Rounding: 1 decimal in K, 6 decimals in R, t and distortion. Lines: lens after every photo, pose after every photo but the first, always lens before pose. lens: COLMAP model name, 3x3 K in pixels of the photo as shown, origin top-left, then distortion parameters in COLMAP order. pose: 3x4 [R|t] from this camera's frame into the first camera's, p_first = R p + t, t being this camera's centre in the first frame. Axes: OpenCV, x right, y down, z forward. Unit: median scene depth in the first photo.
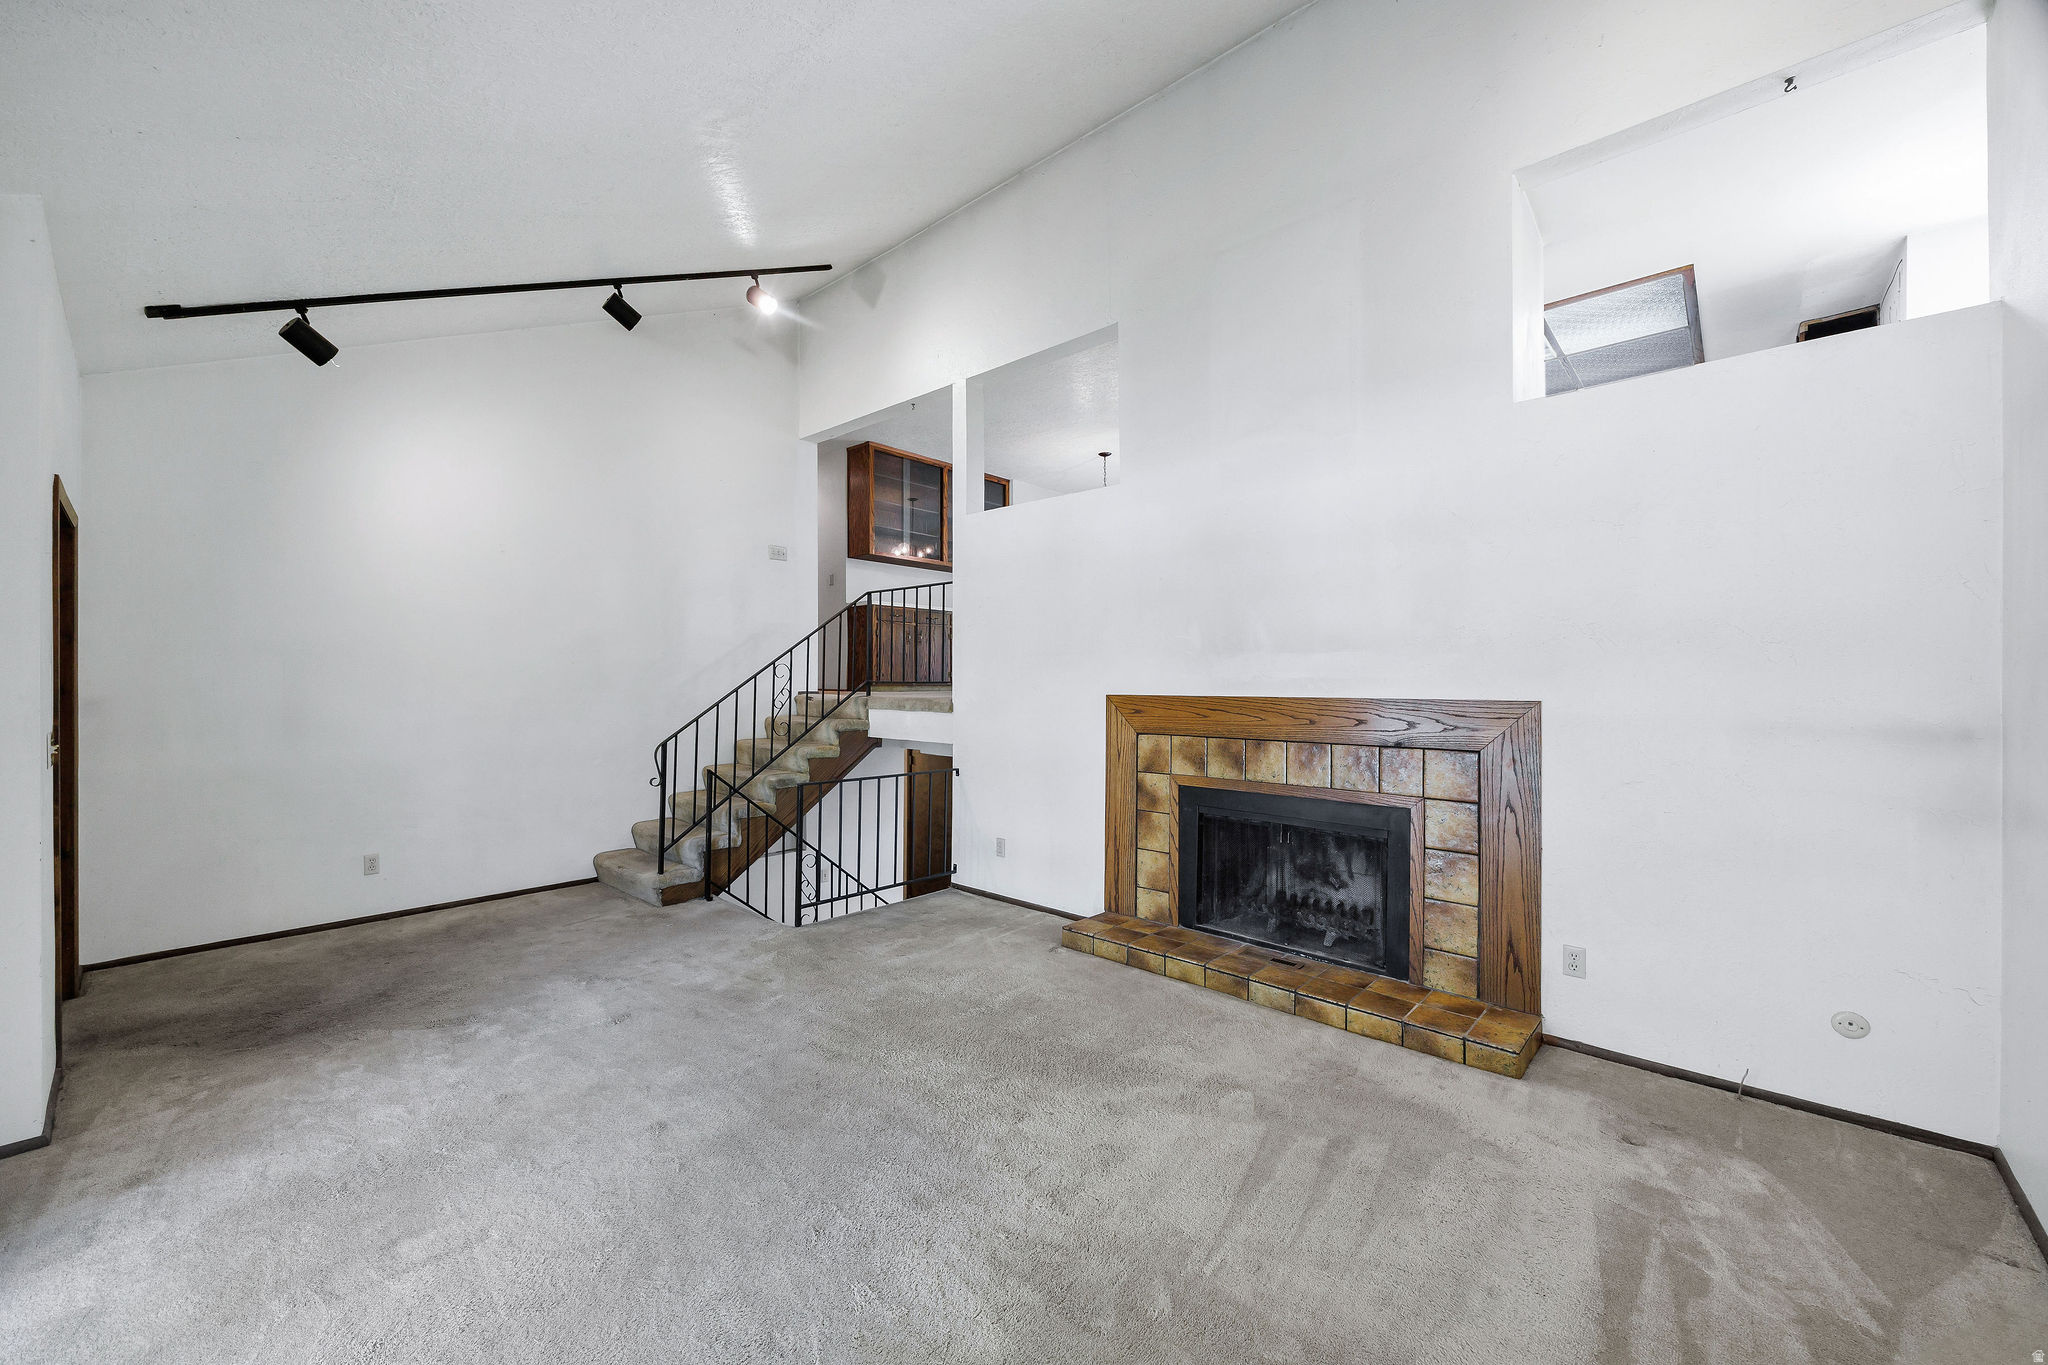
lens RADIAL K [[792.0, 0, 1014.4], [0, 792.0, 683.6], [0, 0, 1]] dist [0.002552, -0.000740]
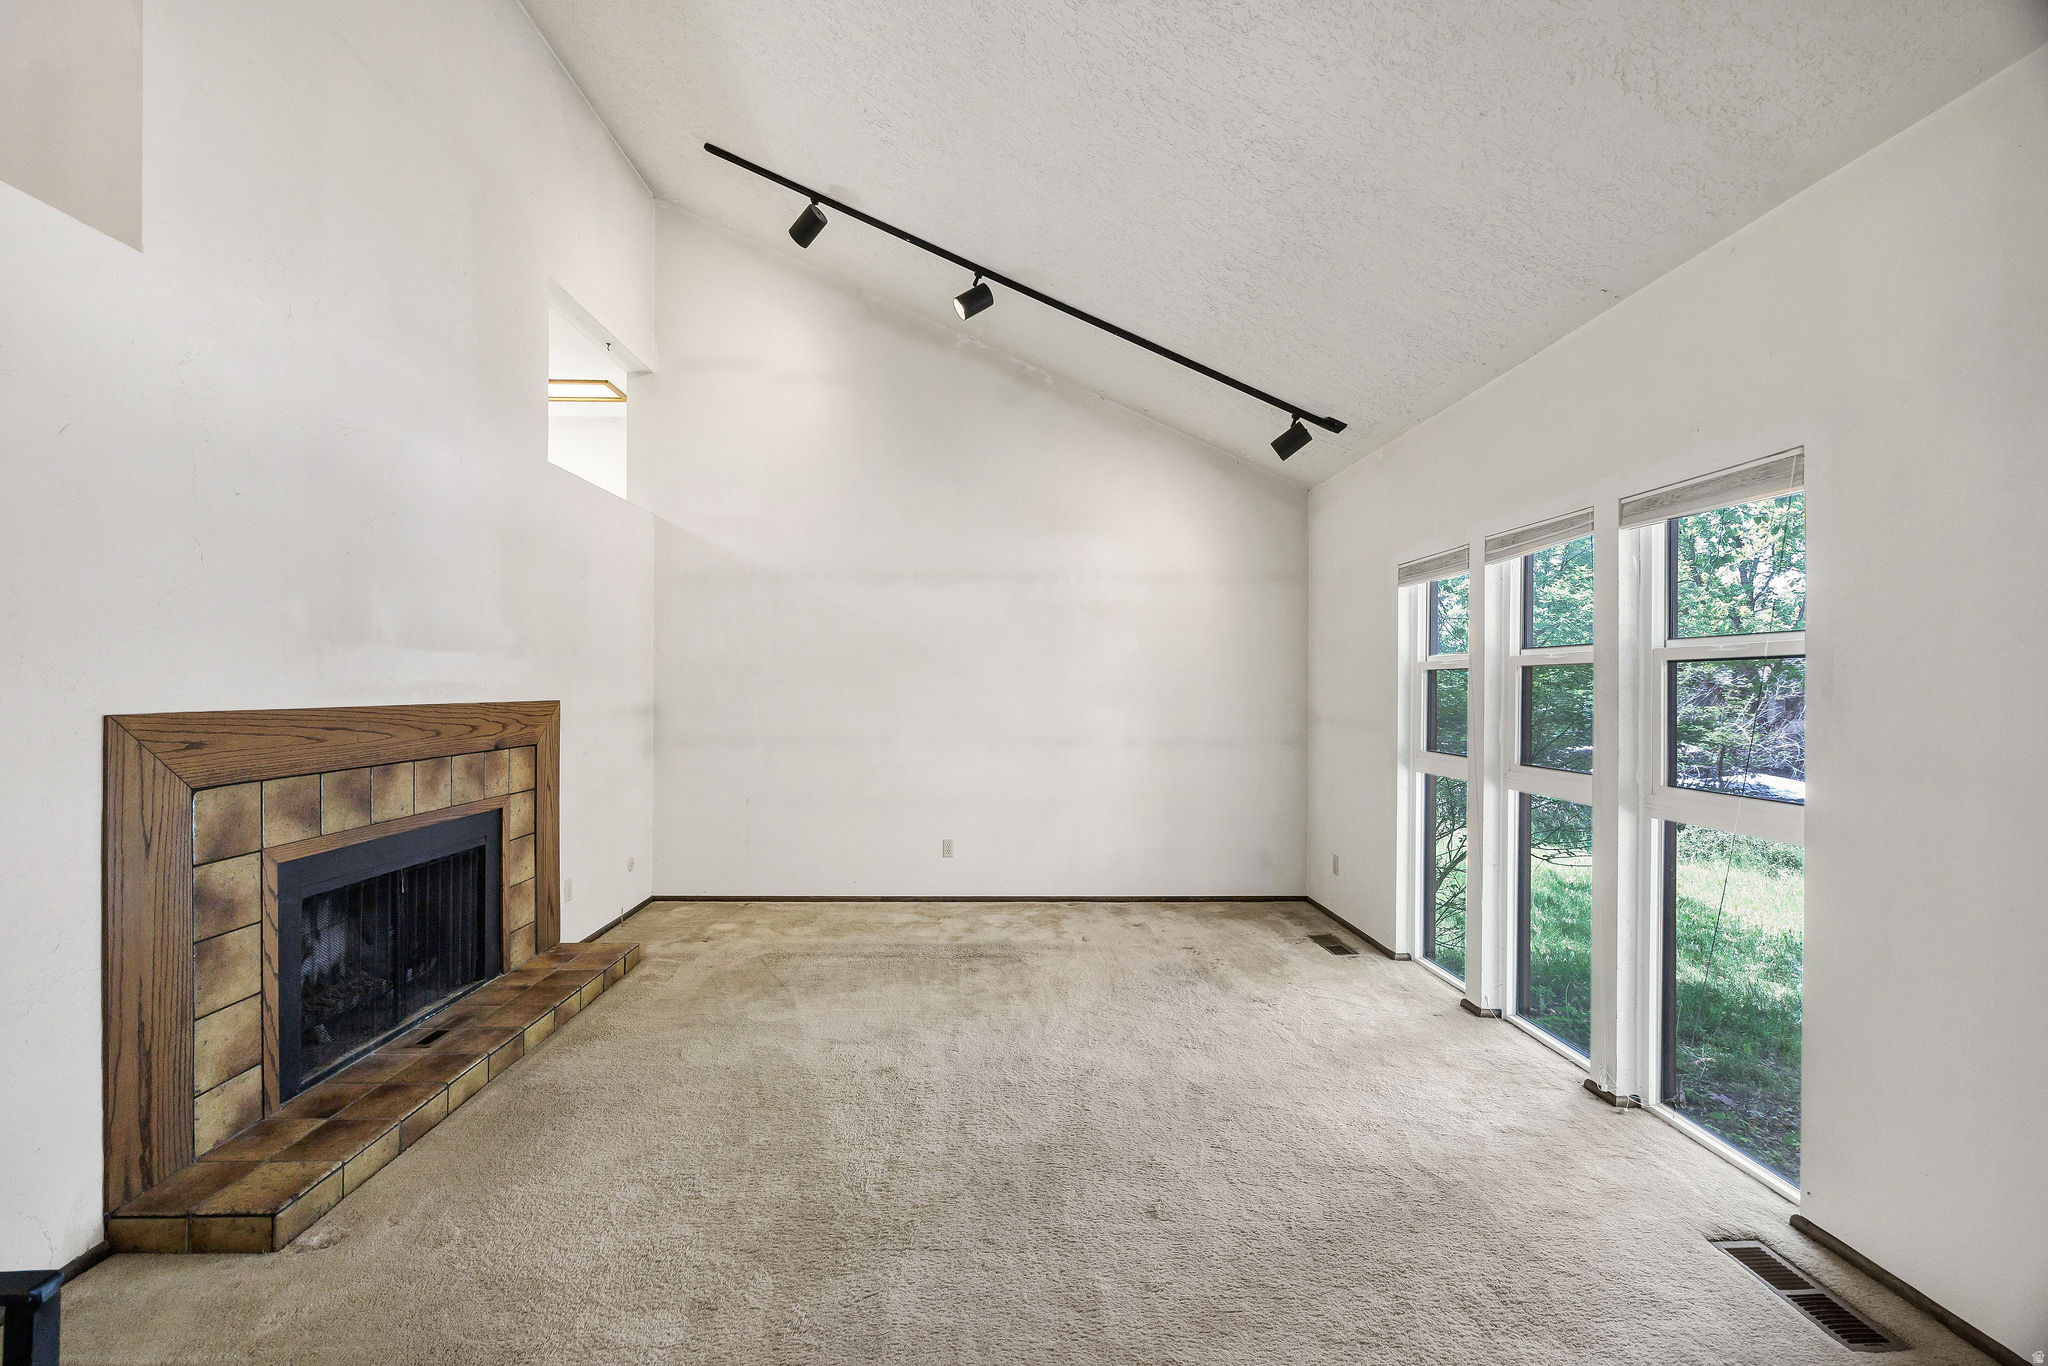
lens RADIAL K [[792.0, 0, 1016.6], [0, 792.0, 684.4], [0, 0, 1]] dist [0.002552, -0.000740]
pose [[-0.697034, -0.005539, 0.717017, -0.589060], [-0.004572, 0.999984, 0.003280, -0.007841], [-0.717024, -0.000992, -0.697048, 1.028412]]
